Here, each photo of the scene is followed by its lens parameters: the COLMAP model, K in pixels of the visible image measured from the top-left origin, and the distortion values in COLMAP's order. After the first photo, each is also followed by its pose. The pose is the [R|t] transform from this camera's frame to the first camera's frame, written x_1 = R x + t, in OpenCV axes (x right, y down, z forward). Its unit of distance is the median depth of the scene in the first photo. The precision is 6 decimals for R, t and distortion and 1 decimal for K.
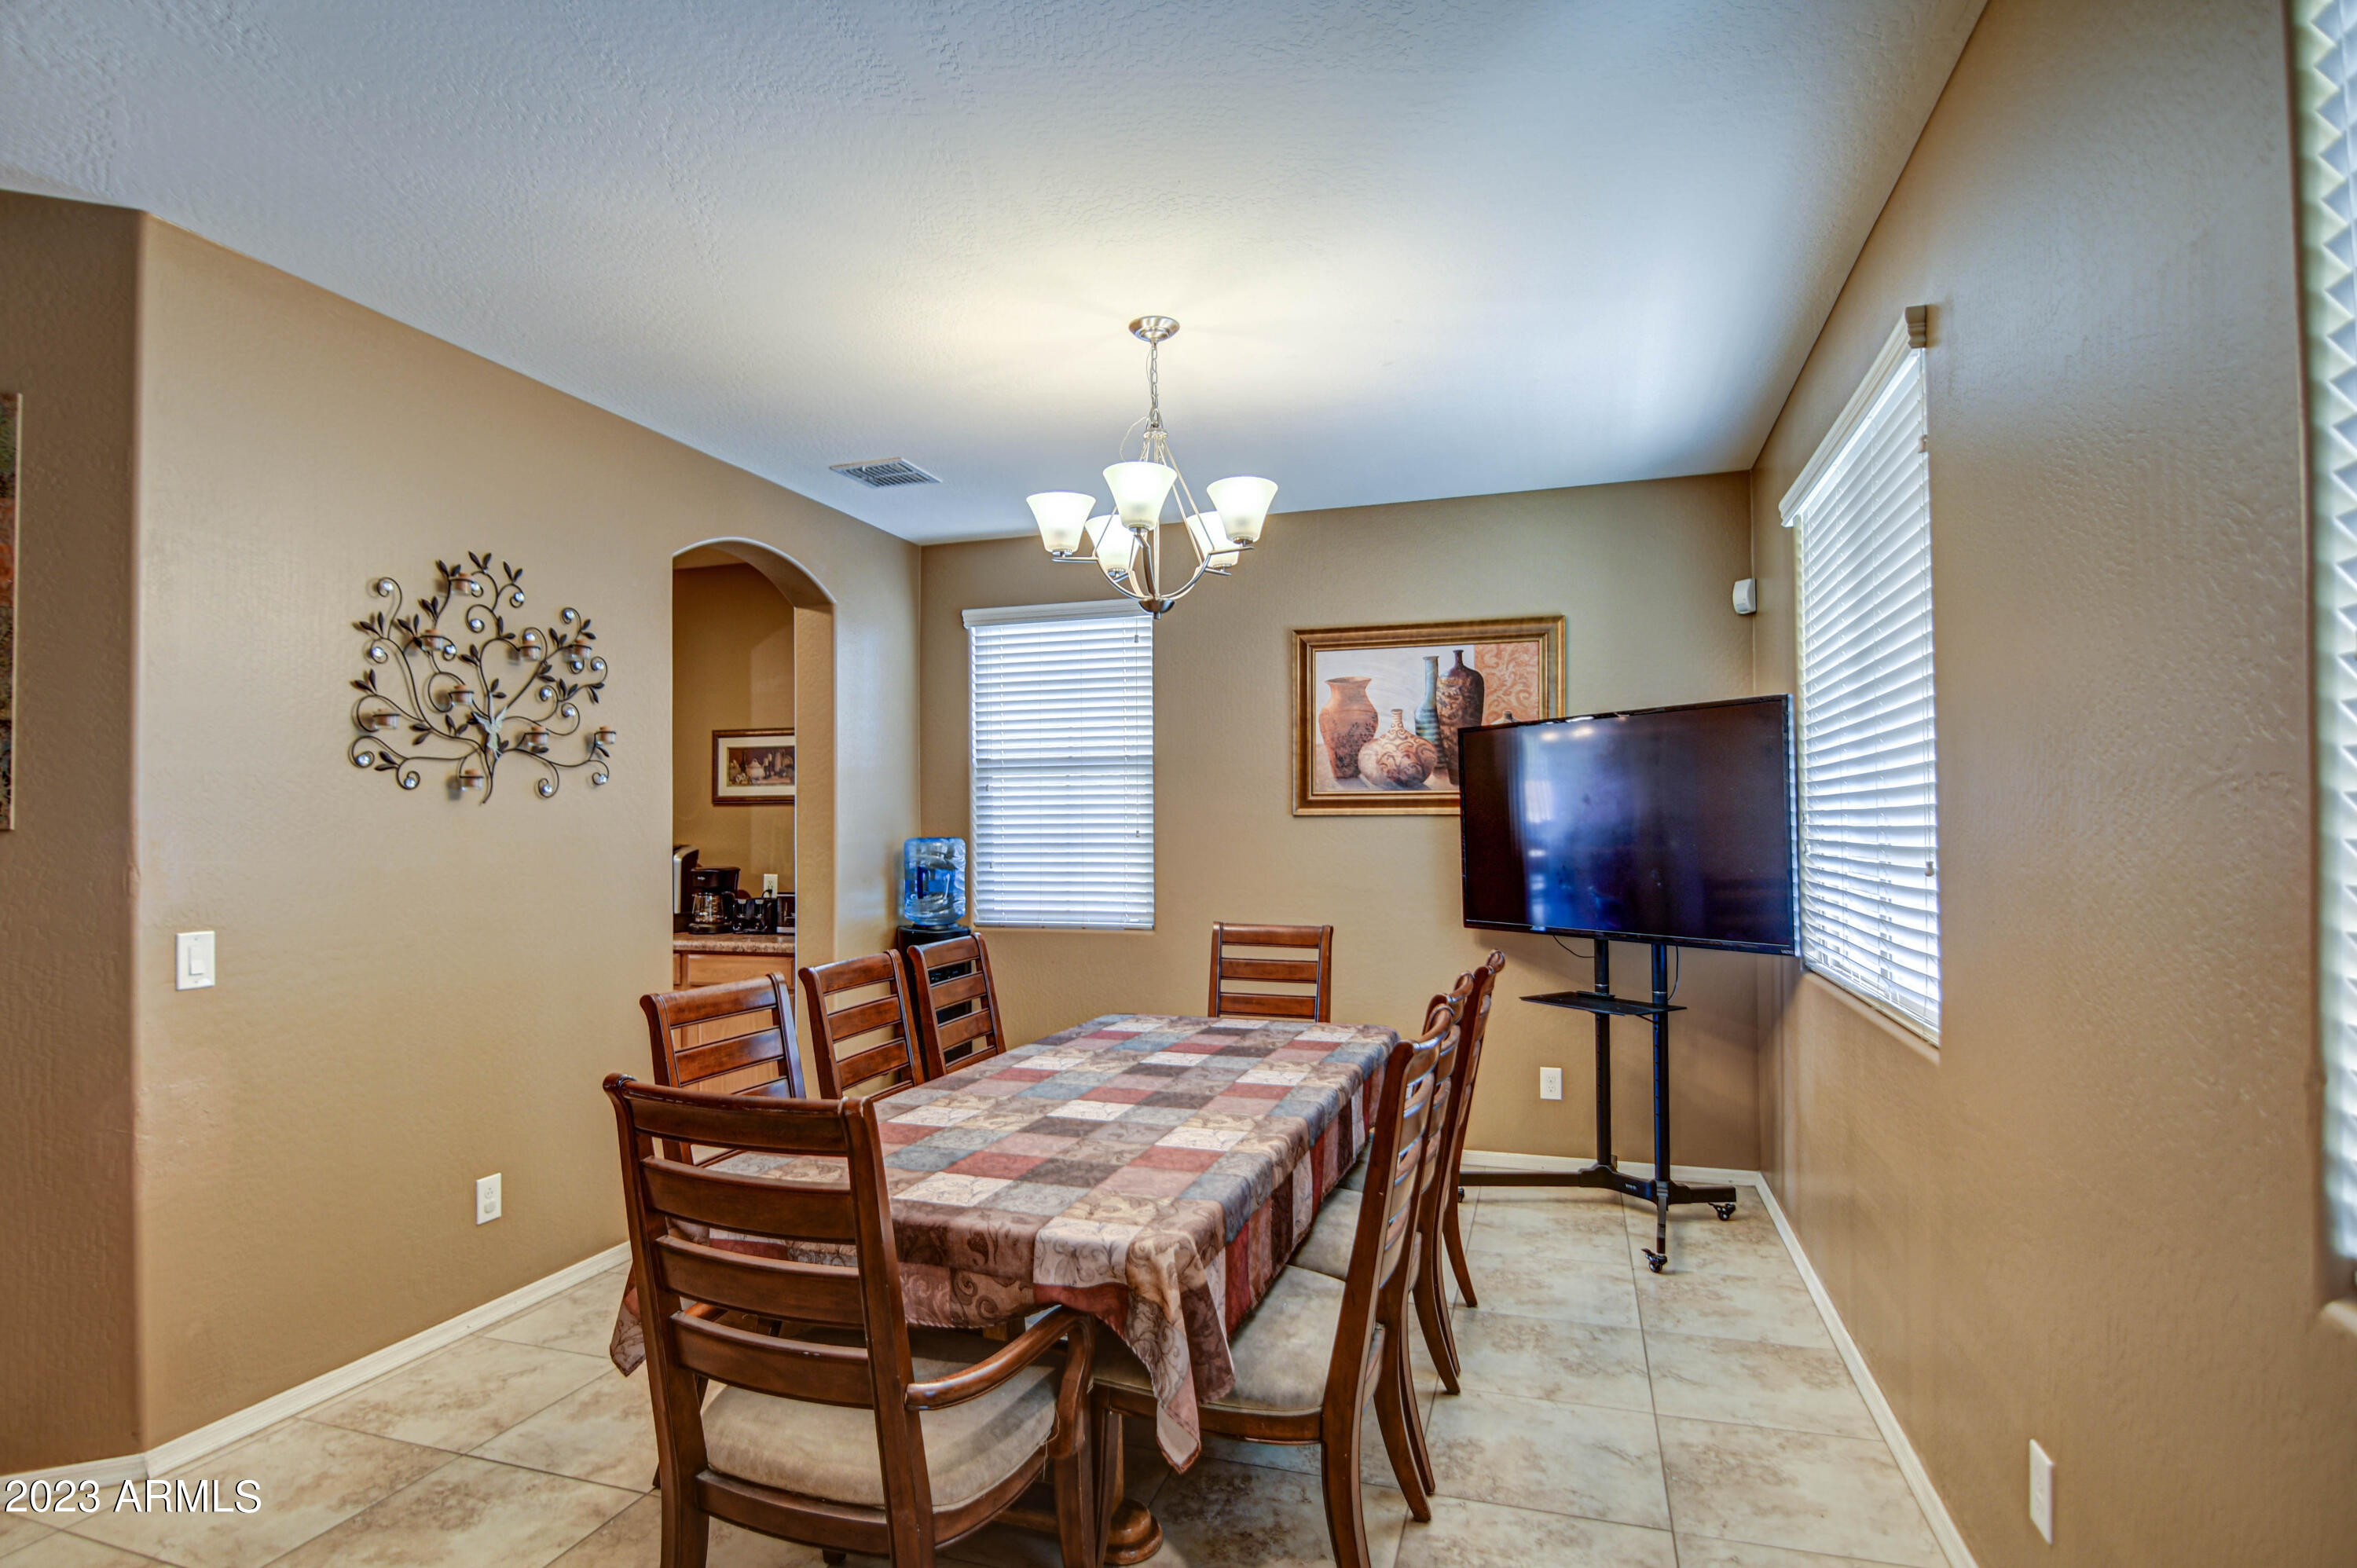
lens RADIAL K [[1248.9, 0, 1189.6], [0, 1248.9, 844.9], [0, 0, 1]] dist [-0.014839, -0.000767]
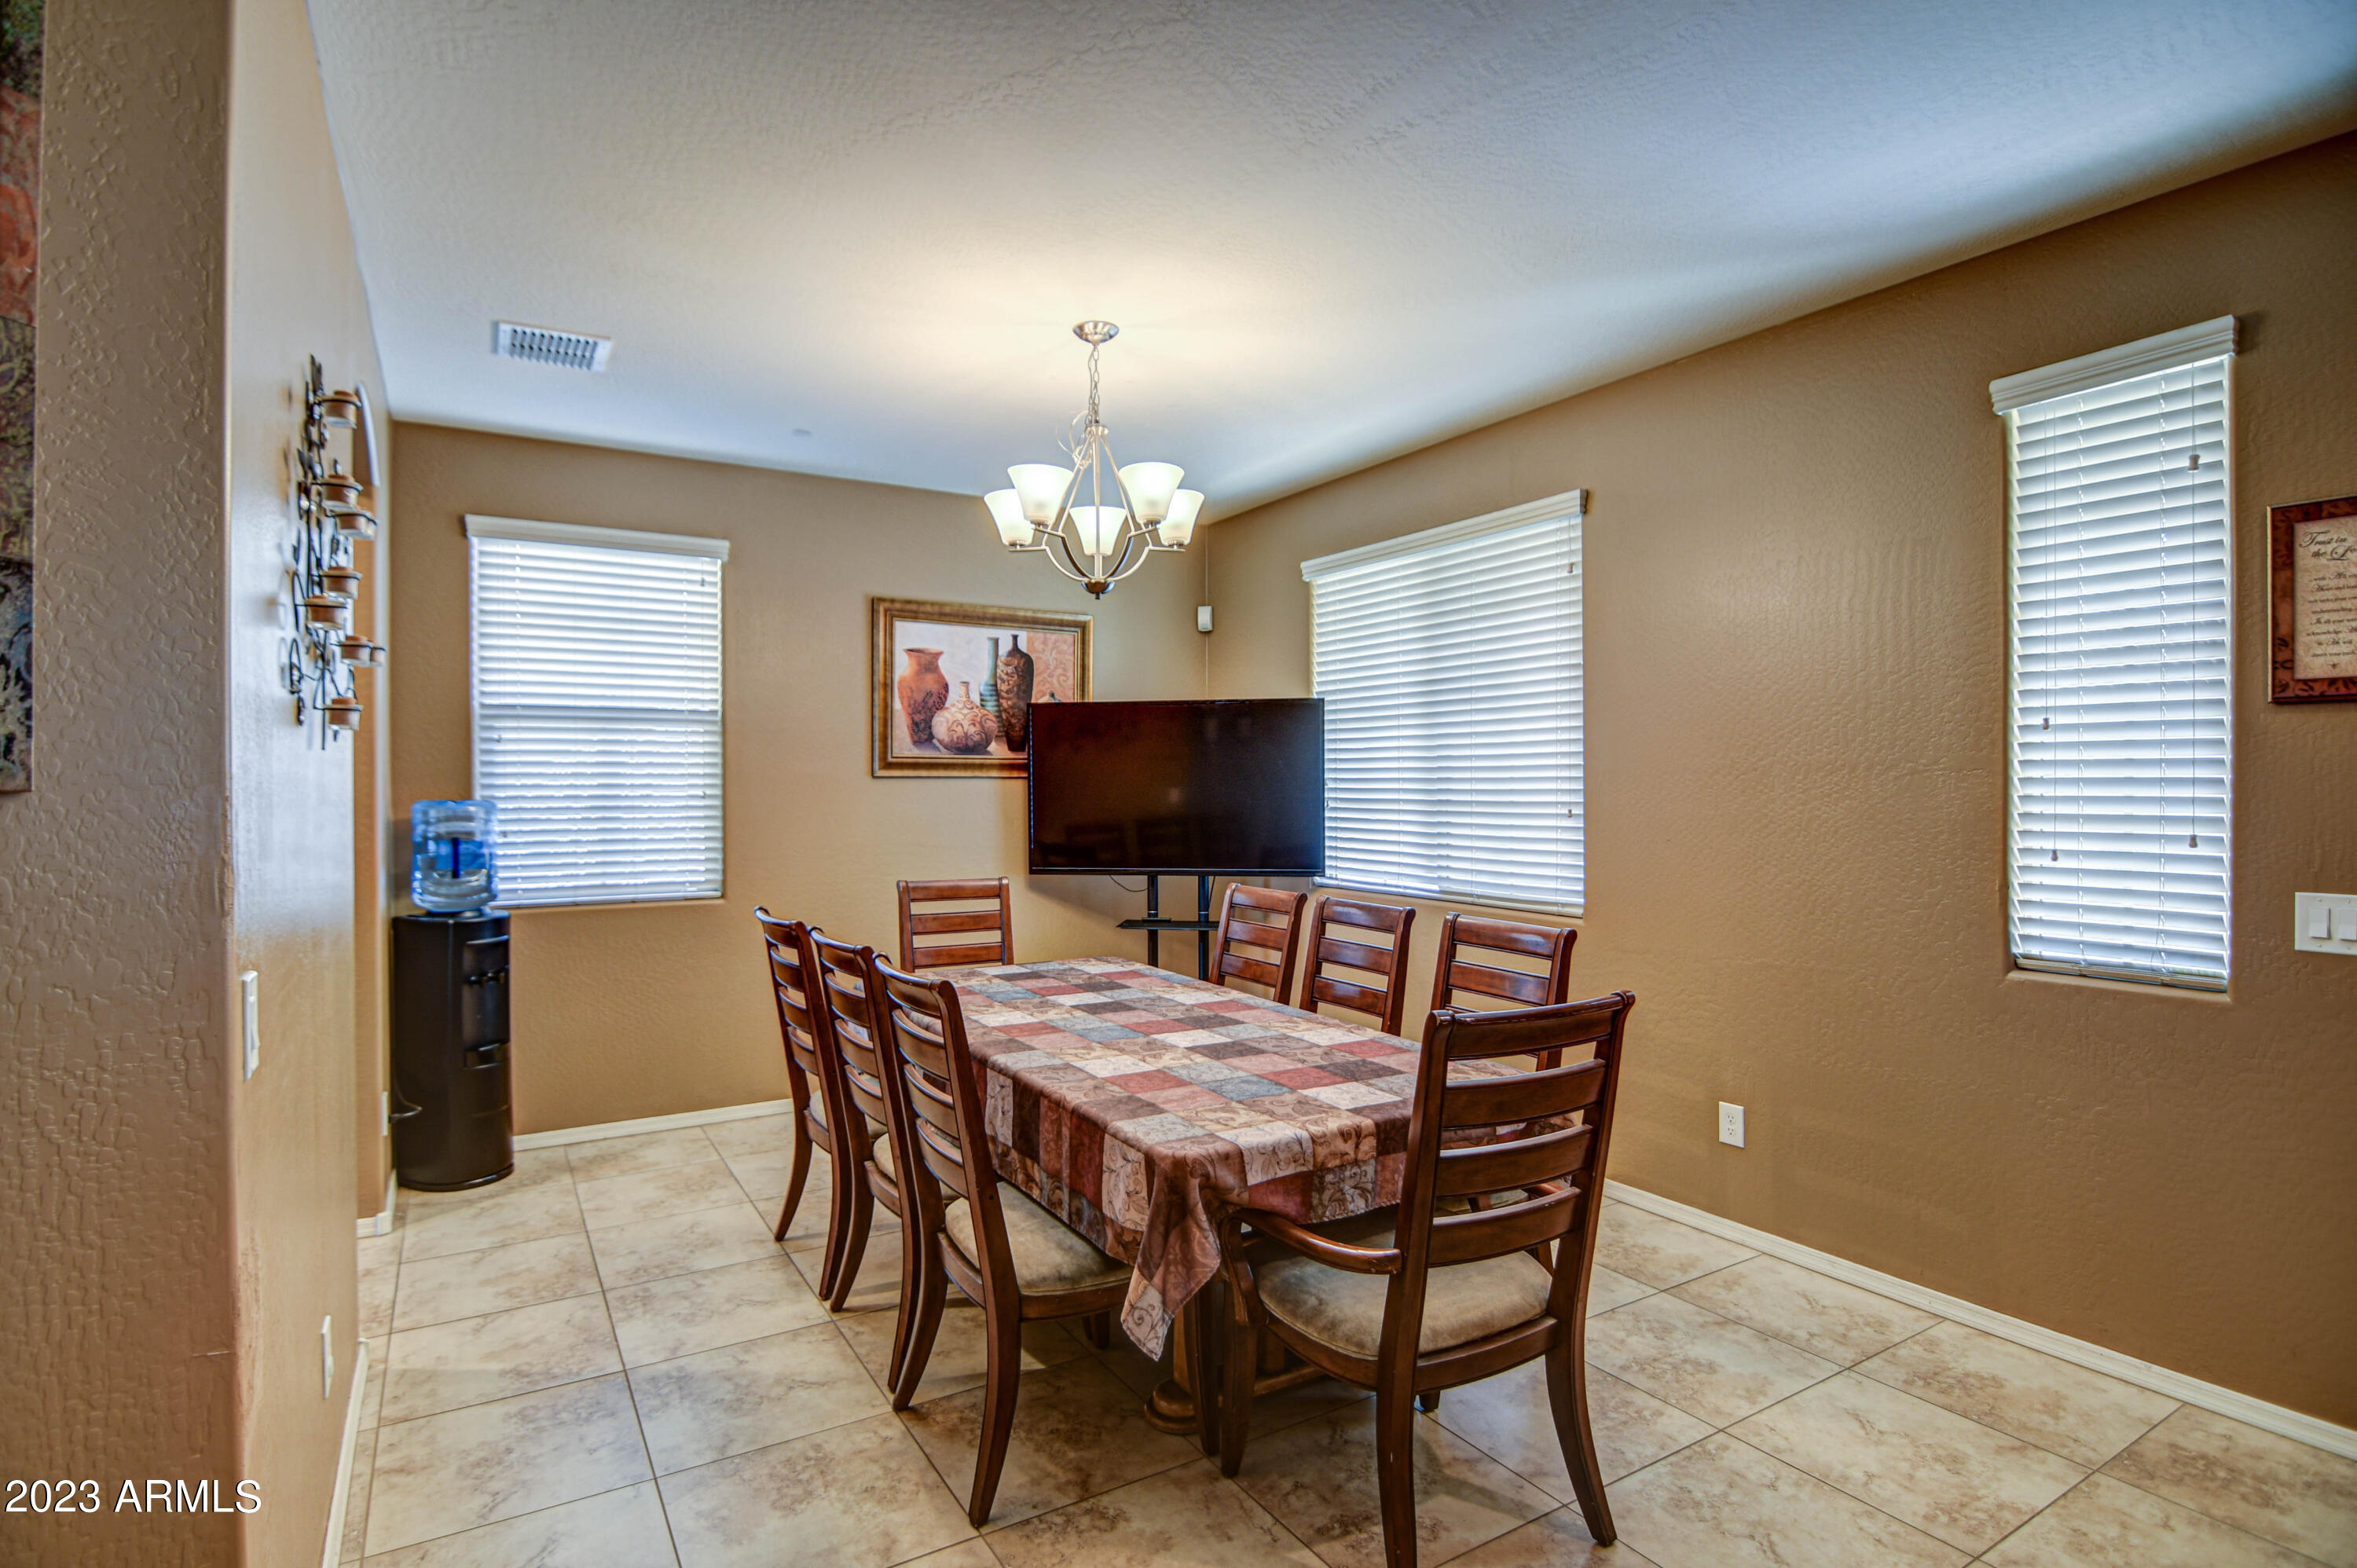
lens RADIAL K [[1194.9, 0, 1163.5], [0, 1194.9, 812.9], [0, 0, 1]] dist [-0.009961, -0.000213]
pose [[0.635994, -0.014041, 0.771566, -0.601372], [0.008676, 0.999901, 0.011044, -0.002986], [-0.771645, -0.000330, 0.636053, 0.213505]]
